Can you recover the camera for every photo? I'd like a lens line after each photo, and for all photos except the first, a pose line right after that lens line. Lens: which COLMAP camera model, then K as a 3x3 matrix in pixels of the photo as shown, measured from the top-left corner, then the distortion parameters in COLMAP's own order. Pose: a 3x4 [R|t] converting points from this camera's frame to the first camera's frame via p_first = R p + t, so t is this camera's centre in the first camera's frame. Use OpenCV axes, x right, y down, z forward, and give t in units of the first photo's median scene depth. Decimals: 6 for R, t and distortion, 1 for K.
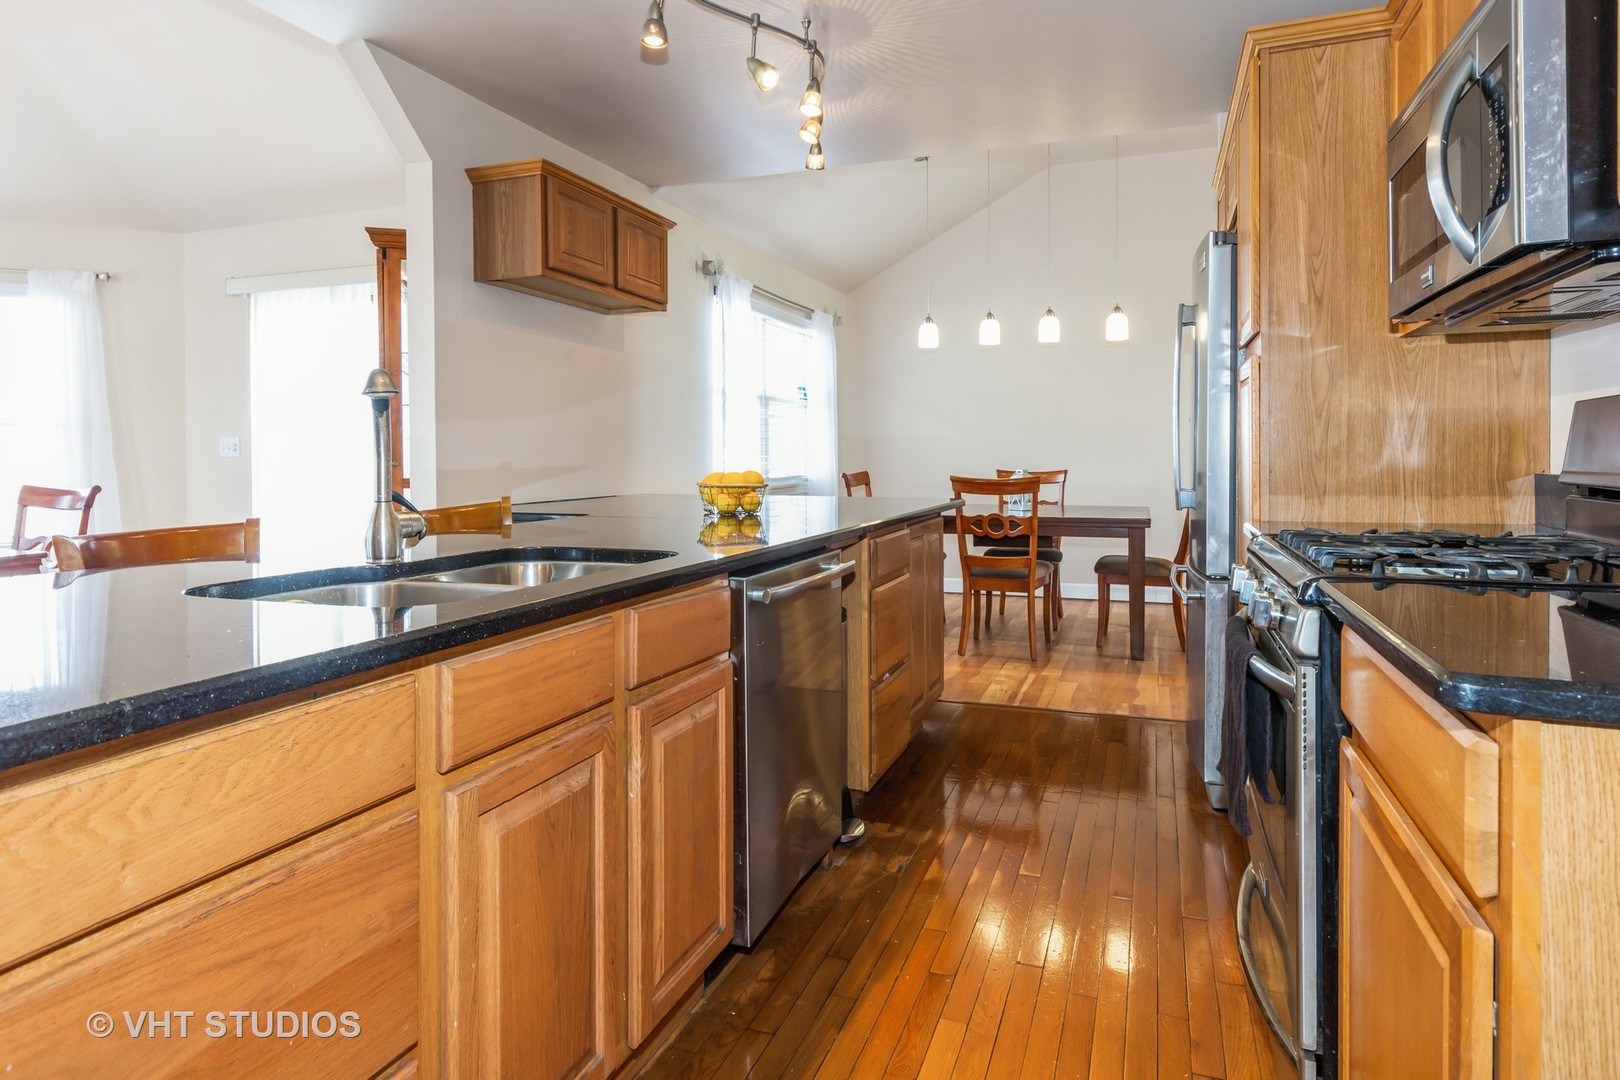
lens RADIAL K [[922.1, 0, 809.9], [0, 922.1, 465.4], [0, 0, 1]] dist [0.008373, 0.003177]
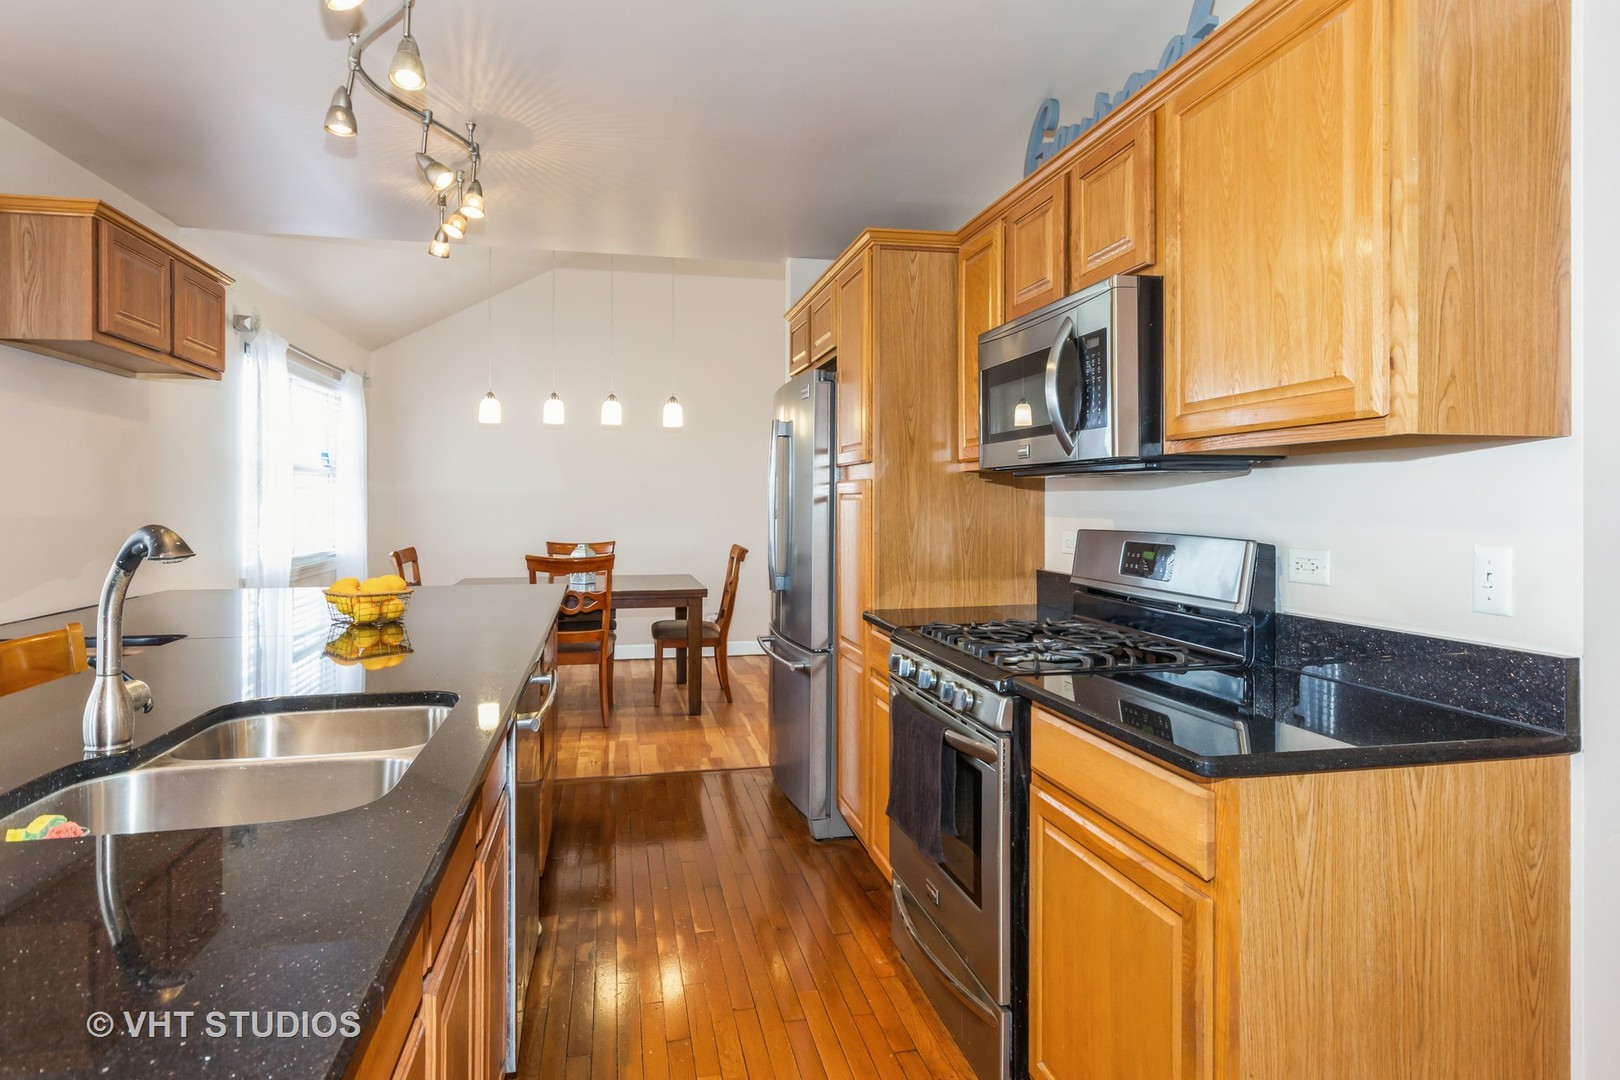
lens RADIAL K [[922.1, 0, 792.0], [0, 922.1, 502.4], [0, 0, 1]] dist [0.008373, 0.003177]
pose [[0.846668, 0.000755, 0.532120, -0.177473], [0.003524, 0.999969, -0.007026, -0.049003], [-0.532109, 0.007824, 0.846640, -0.014925]]
